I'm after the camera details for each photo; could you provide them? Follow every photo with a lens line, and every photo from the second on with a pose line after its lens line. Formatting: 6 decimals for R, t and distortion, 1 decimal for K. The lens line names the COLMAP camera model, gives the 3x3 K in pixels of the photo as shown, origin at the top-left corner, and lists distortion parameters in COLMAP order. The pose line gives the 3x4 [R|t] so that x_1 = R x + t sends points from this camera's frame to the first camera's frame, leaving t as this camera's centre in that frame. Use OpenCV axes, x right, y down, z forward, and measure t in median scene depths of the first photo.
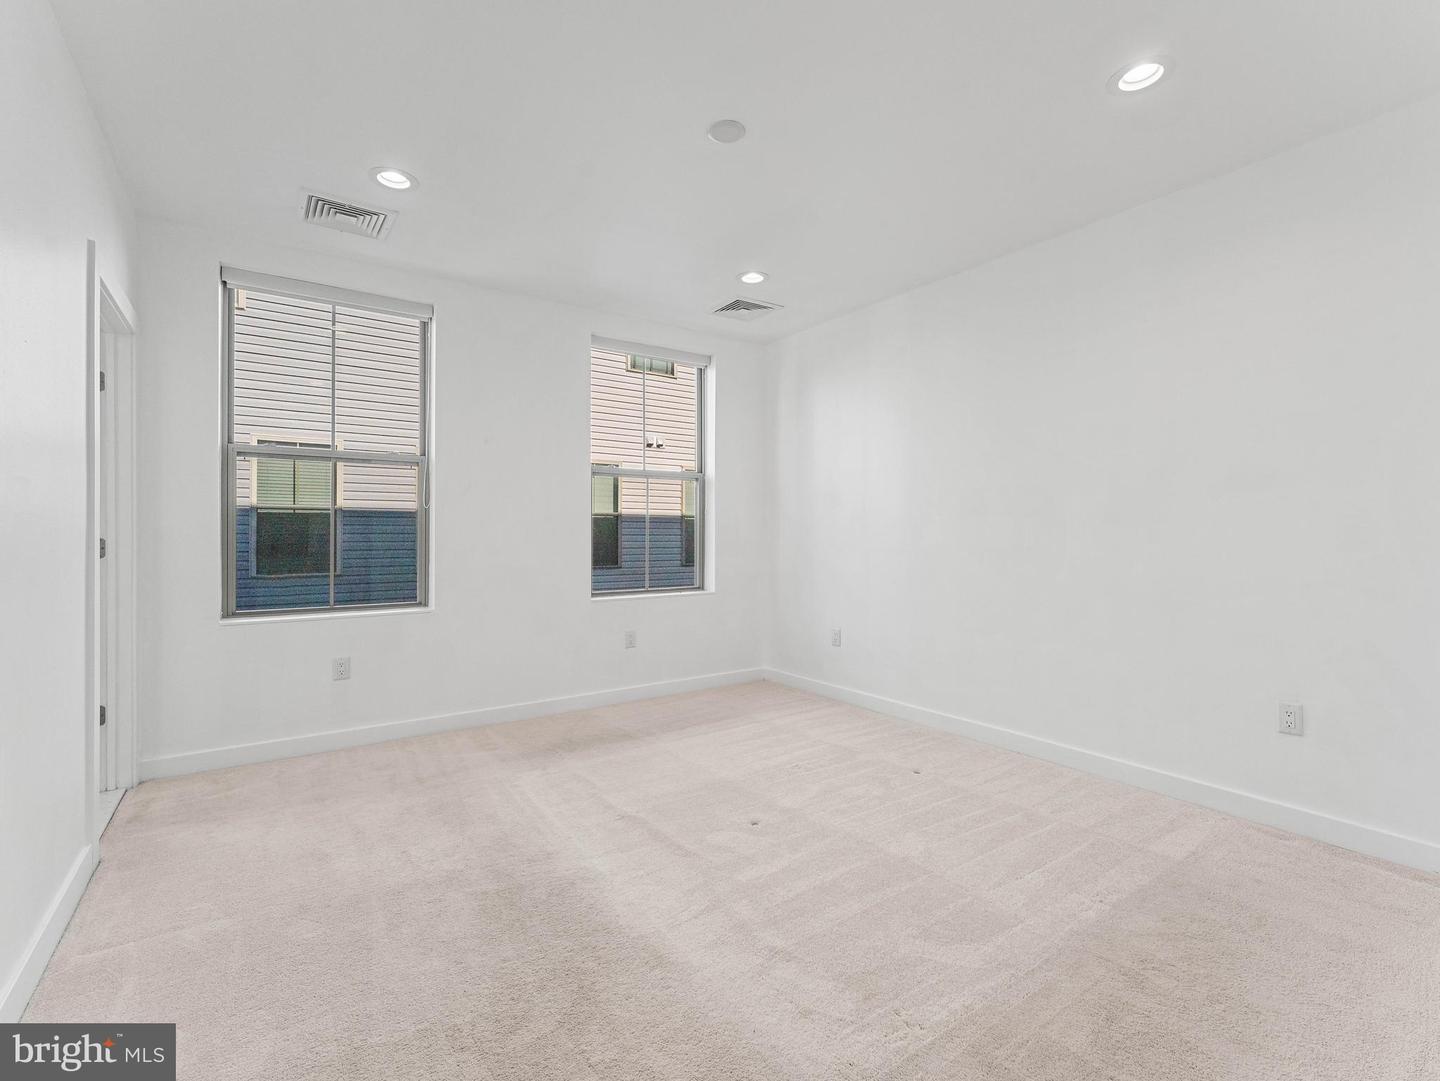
lens RADIAL K [[648.6, 0, 720.0], [0, 648.6, 540.5], [0, 0, 1]] dist [-0.001152, -0.000158]
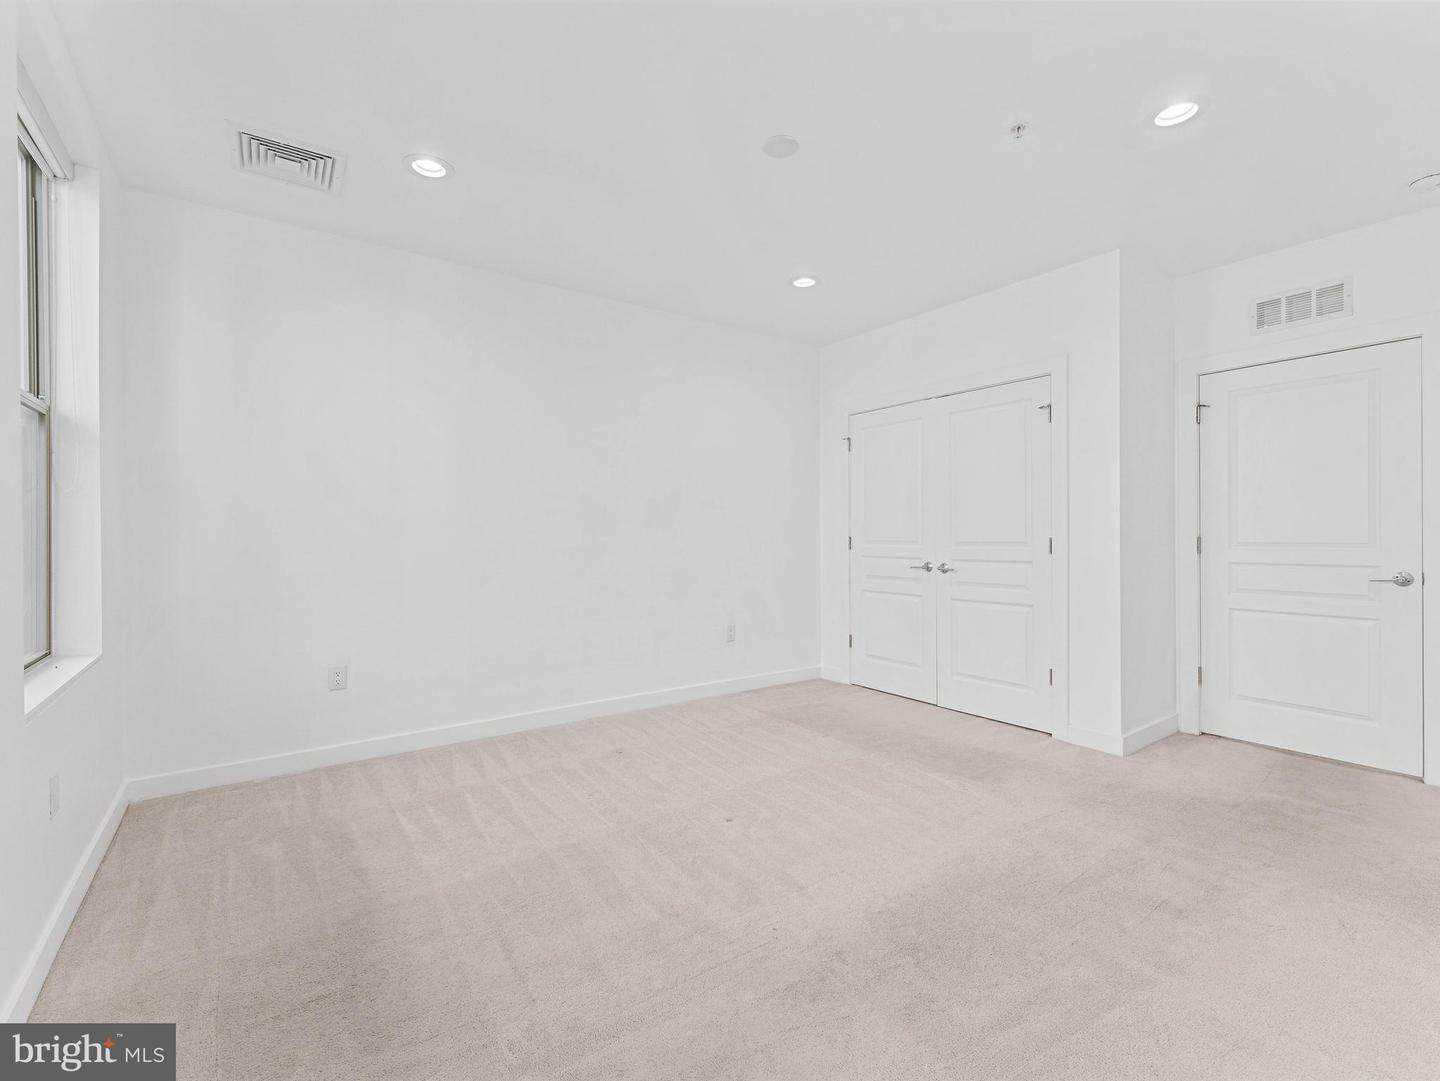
lens RADIAL K [[648.6, 0, 720.0], [0, 648.6, 540.5], [0, 0, 1]] dist [-0.001152, -0.000158]
pose [[-0.006406, -0.013196, 0.999892, -0.671039], [0.009475, 0.999867, 0.013256, -0.010539], [-0.999935, 0.009559, -0.006280, 0.715862]]
